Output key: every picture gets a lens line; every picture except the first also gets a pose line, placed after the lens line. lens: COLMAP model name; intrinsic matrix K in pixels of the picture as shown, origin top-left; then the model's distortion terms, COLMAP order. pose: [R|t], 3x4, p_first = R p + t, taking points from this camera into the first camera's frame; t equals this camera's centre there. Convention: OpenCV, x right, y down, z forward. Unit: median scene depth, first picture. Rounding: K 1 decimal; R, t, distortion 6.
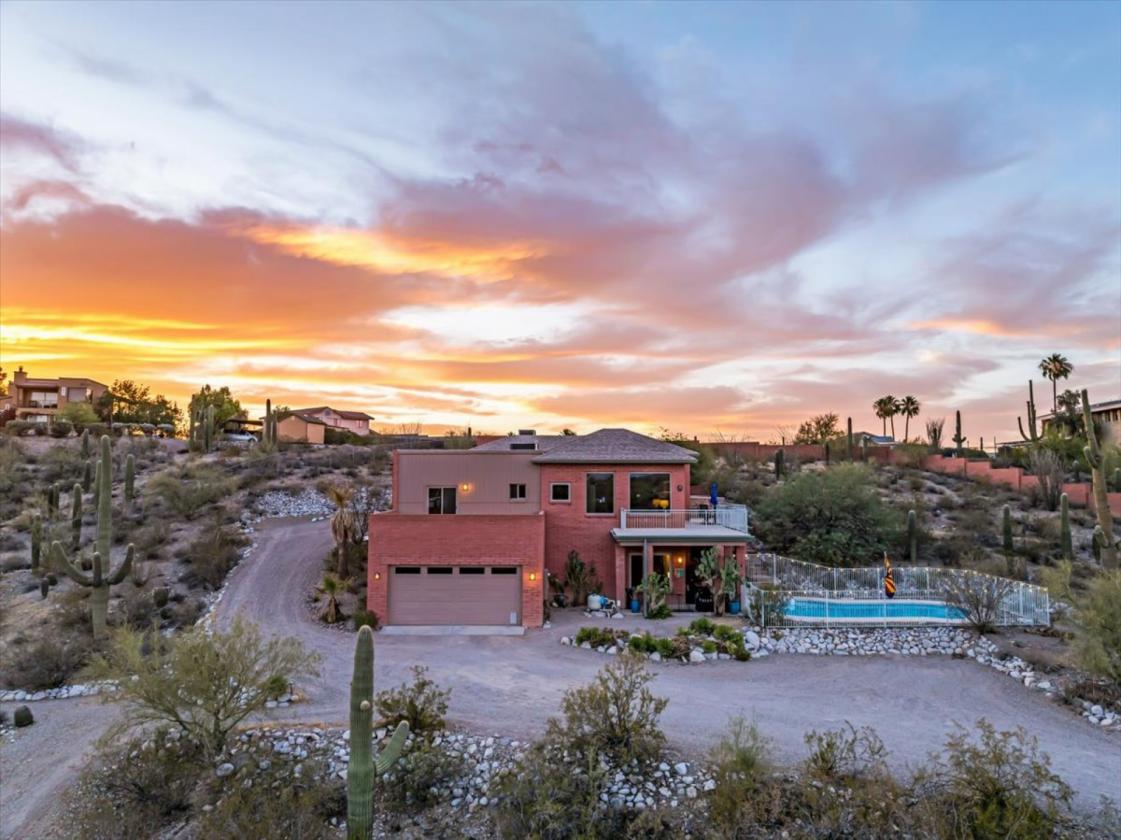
lens RADIAL K [[794.2, 0, 570.1], [0, 794.2, 410.0], [0, 0, 1]] dist [-0.048222, 0.011511]
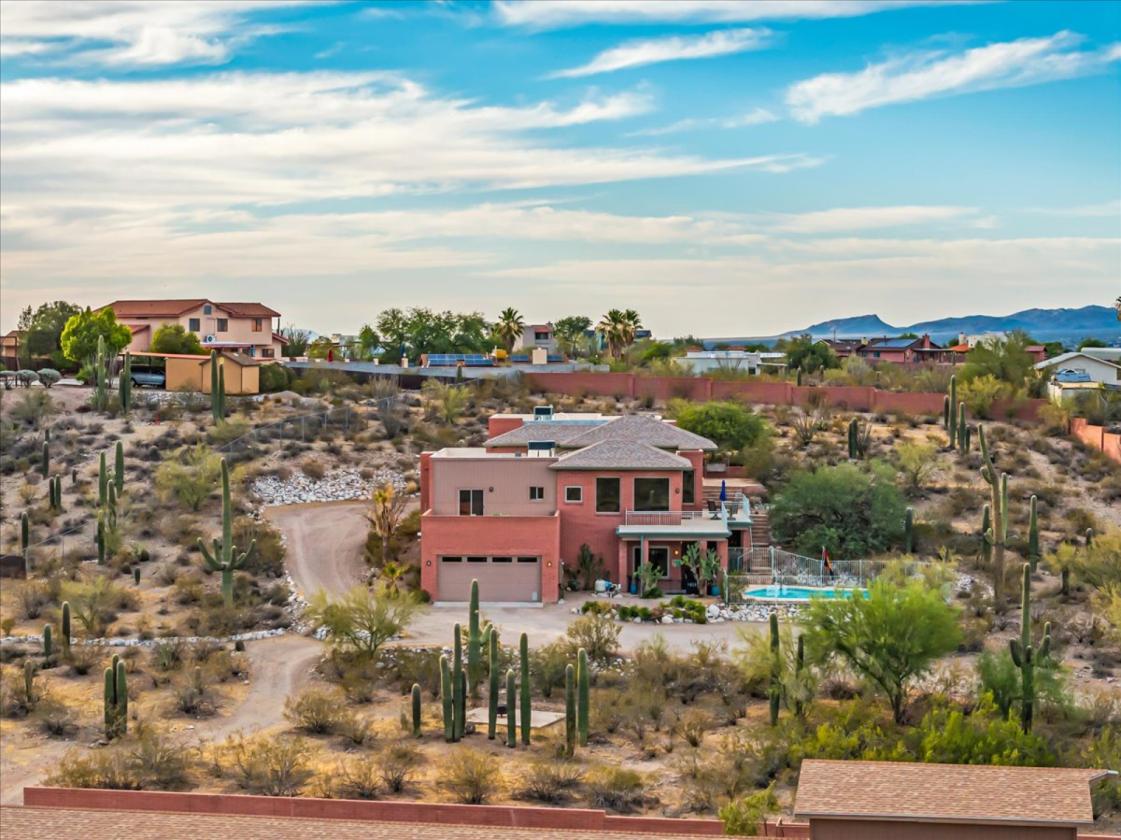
lens RADIAL K [[2302.9, 0, 561.4], [0, 2302.9, 417.9], [0, 0, 1]] dist [-0.330559, 0.000000]
pose [[0.999033, 0.001446, -0.043938, 0.125702], [0.004099, 0.992042, 0.125845, -0.460748], [0.043770, -0.125903, 0.991076, -2.482330]]
